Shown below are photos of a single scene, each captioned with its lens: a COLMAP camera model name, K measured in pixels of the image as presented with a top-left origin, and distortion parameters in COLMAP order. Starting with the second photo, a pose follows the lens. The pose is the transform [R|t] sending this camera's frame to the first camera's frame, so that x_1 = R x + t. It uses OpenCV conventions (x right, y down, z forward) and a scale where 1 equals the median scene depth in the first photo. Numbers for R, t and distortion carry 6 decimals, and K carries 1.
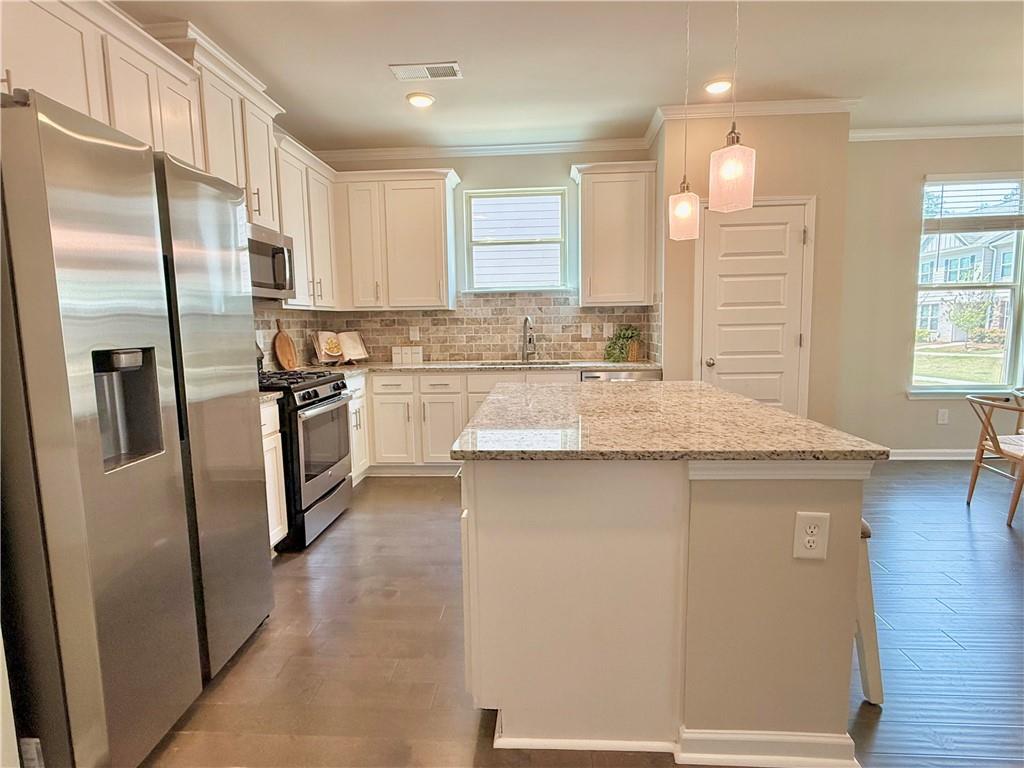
lens RADIAL K [[541.4, 0, 508.3], [0, 541.4, 377.1], [0, 0, 1]] dist [0.004932, -0.000906]
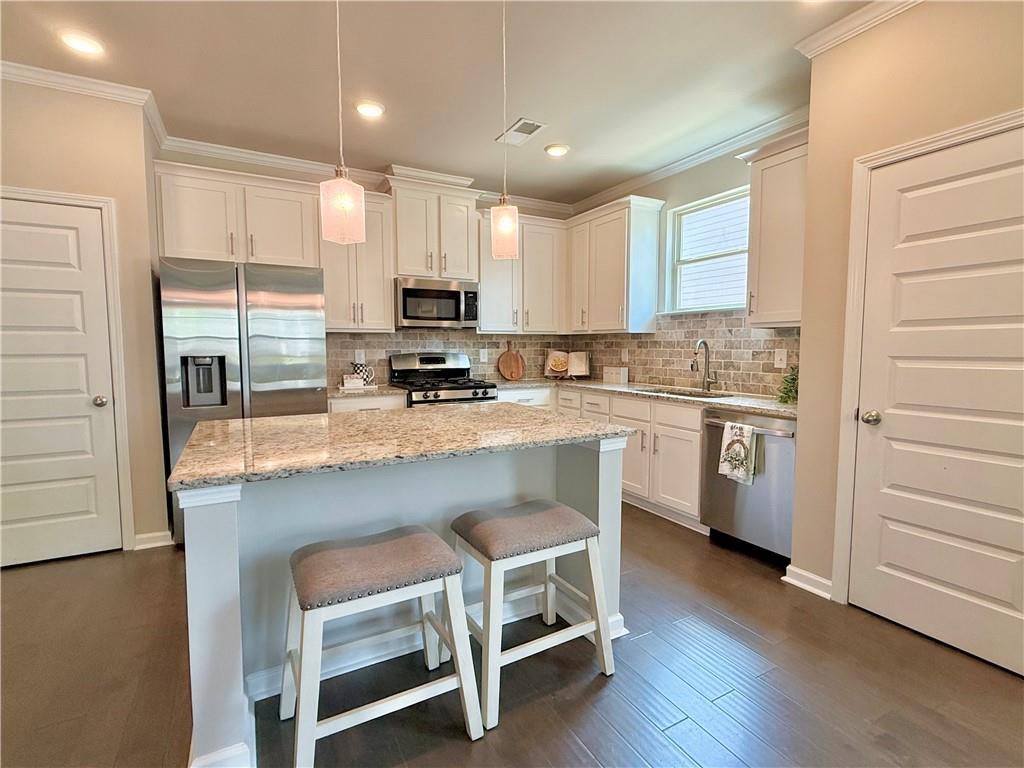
lens RADIAL K [[489.6, 0, 516.2], [0, 489.6, 384.6], [0, 0, 1]] dist [-0.004362, -0.000165]
pose [[0.541088, 0.083420, -0.836819, 0.525183], [-0.092568, 0.994929, 0.039328, -0.041785], [0.835856, 0.056183, 0.546066, 0.307616]]
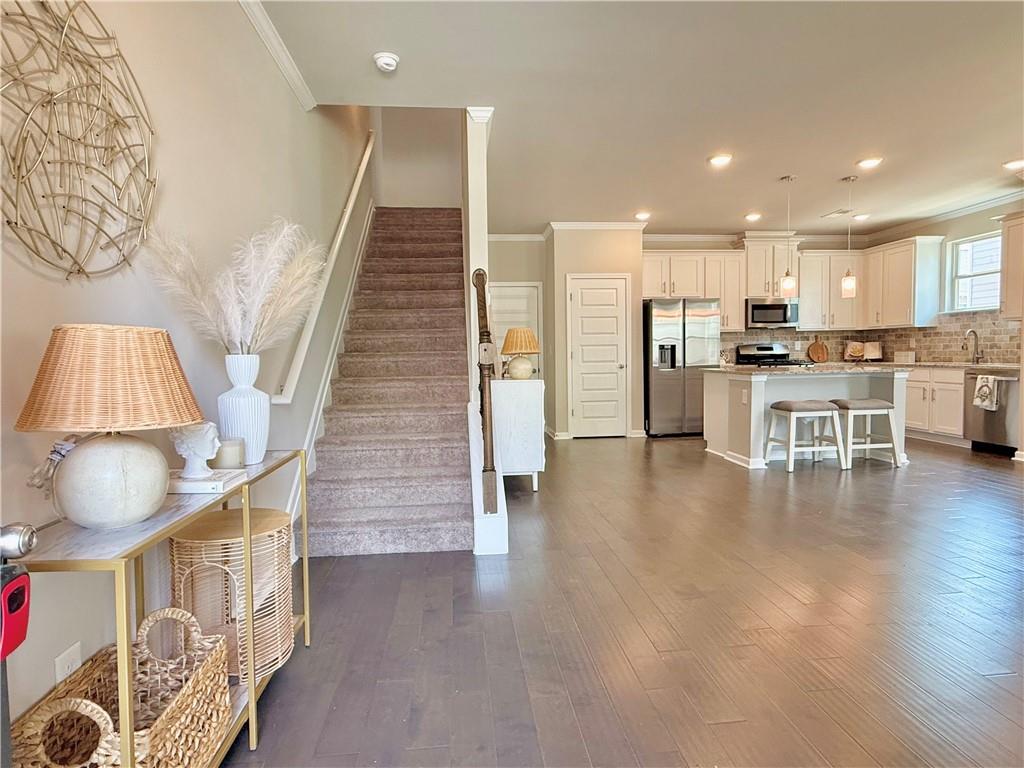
lens RADIAL K [[575.5, 0, 509.5], [0, 575.5, 384.7], [0, 0, 1]] dist [0.005059, -0.001608]
pose [[0.164662, 0.067778, -0.984019, 1.230518], [-0.084947, 0.994904, 0.054313, 0.042302], [0.982685, 0.074646, 0.169580, -0.354230]]
